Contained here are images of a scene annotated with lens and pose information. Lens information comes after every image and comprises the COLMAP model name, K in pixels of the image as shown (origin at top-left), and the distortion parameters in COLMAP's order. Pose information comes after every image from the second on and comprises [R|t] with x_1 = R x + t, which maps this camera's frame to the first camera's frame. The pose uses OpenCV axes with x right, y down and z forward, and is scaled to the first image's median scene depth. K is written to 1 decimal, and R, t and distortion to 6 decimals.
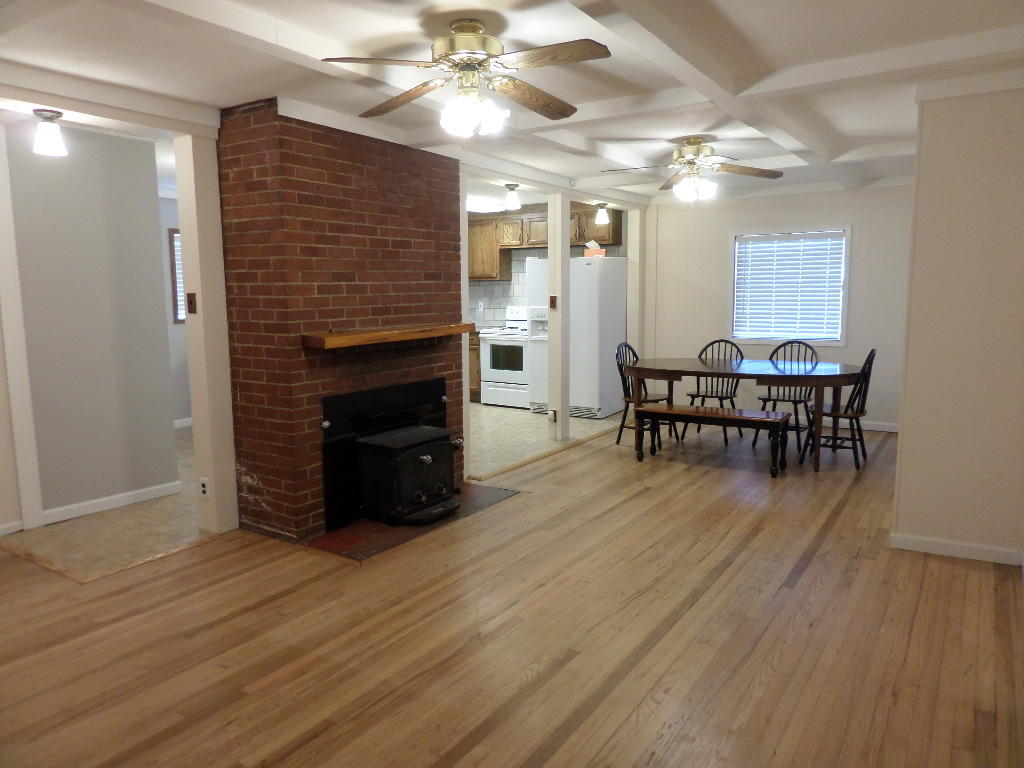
lens RADIAL K [[718.5, 0, 510.1], [0, 718.5, 386.8], [0, 0, 1]] dist [-0.014592, 0.002599]
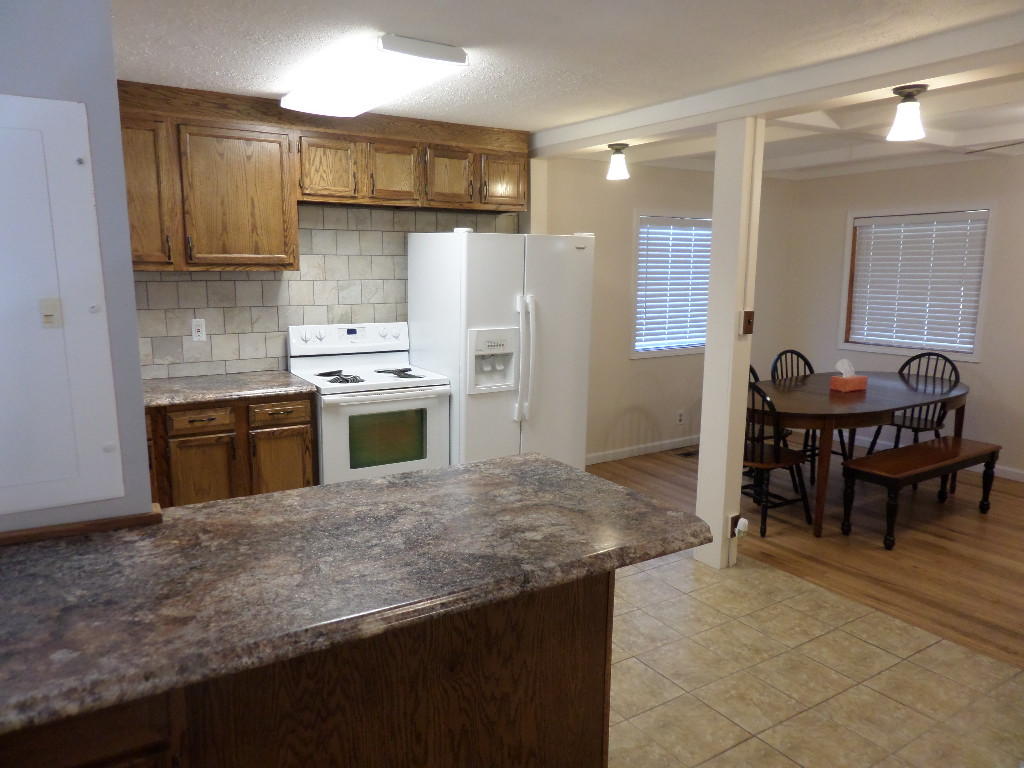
lens RADIAL K [[718.5, 0, 510.0], [0, 718.5, 391.1], [0, 0, 1]] dist [-0.014592, 0.002599]
pose [[0.408576, -0.151264, 0.900103, -0.466052], [0.108462, 0.987230, 0.116673, -0.139407], [-0.906257, 0.049957, 0.419765, 0.862367]]
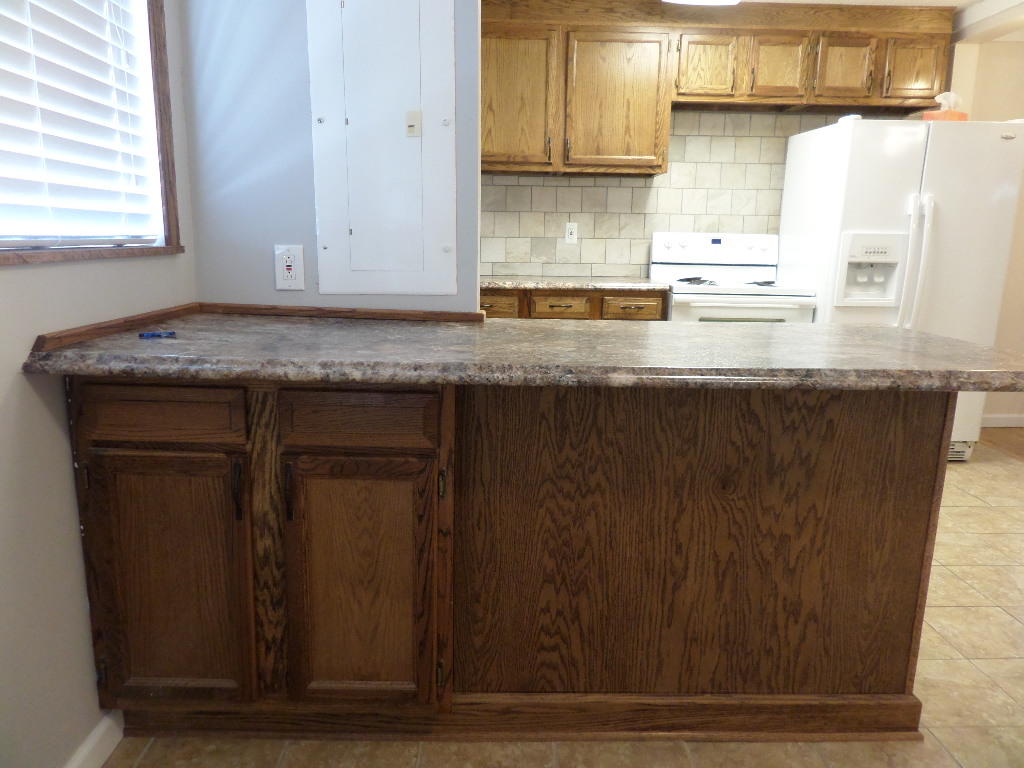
lens RADIAL K [[718.5, 0, 512.8], [0, 718.5, 393.8], [0, 0, 1]] dist [-0.014592, 0.002599]
pose [[0.819934, -0.103274, 0.563065, -0.448595], [0.056053, 0.993350, 0.100571, -0.076622], [-0.569707, -0.050900, 0.820270, 0.841278]]
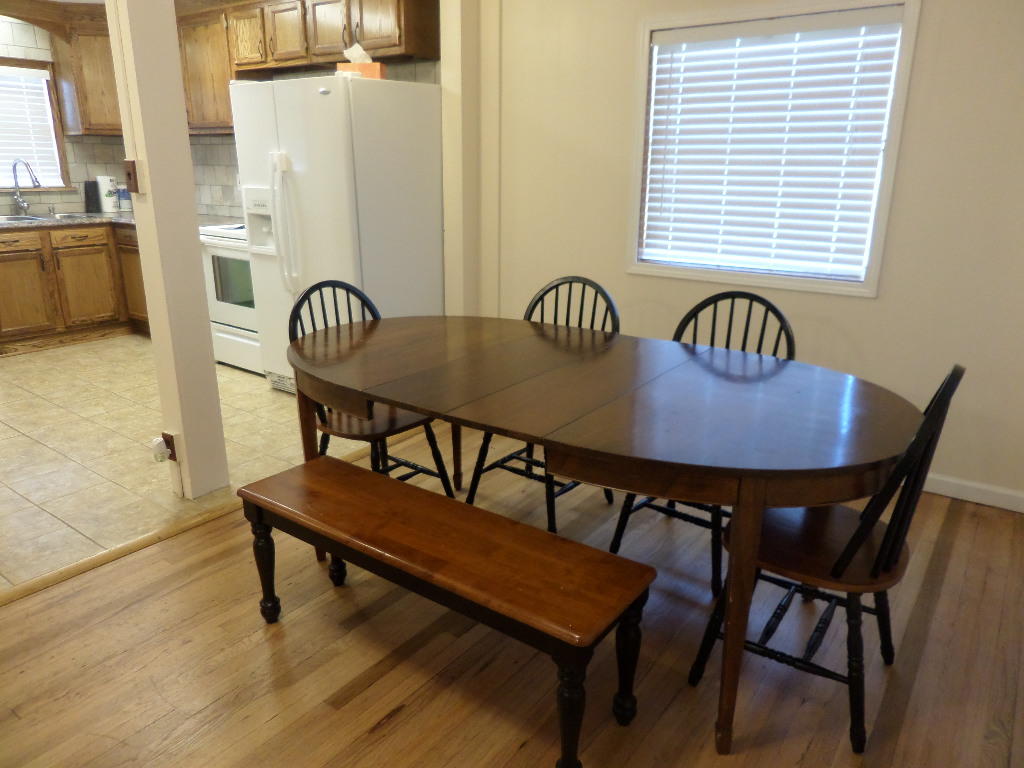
lens RADIAL K [[718.5, 0, 515.2], [0, 718.5, 393.4], [0, 0, 1]] dist [-0.014592, 0.002599]
pose [[0.999070, 0.029497, -0.031464, 0.264240], [-0.023465, 0.983877, 0.177302, -0.069818], [0.036186, -0.176398, 0.983653, 0.551298]]
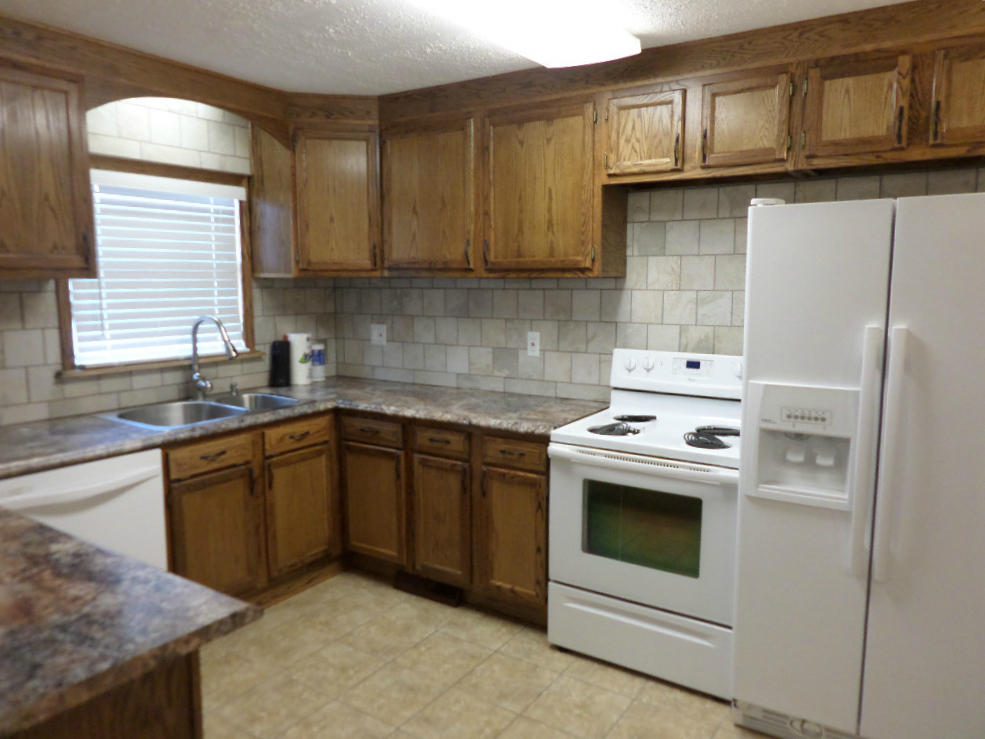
lens RADIAL K [[720.8, 0, 492.1], [0, 720.8, 375.5], [0, 0, 1]] dist [-0.018637, 0.010100]
pose [[0.999988, 0.003953, 0.002882, -0.083674], [-0.003966, 0.999982, 0.004593, -0.127999], [-0.002864, -0.004605, 0.999985, 0.814706]]
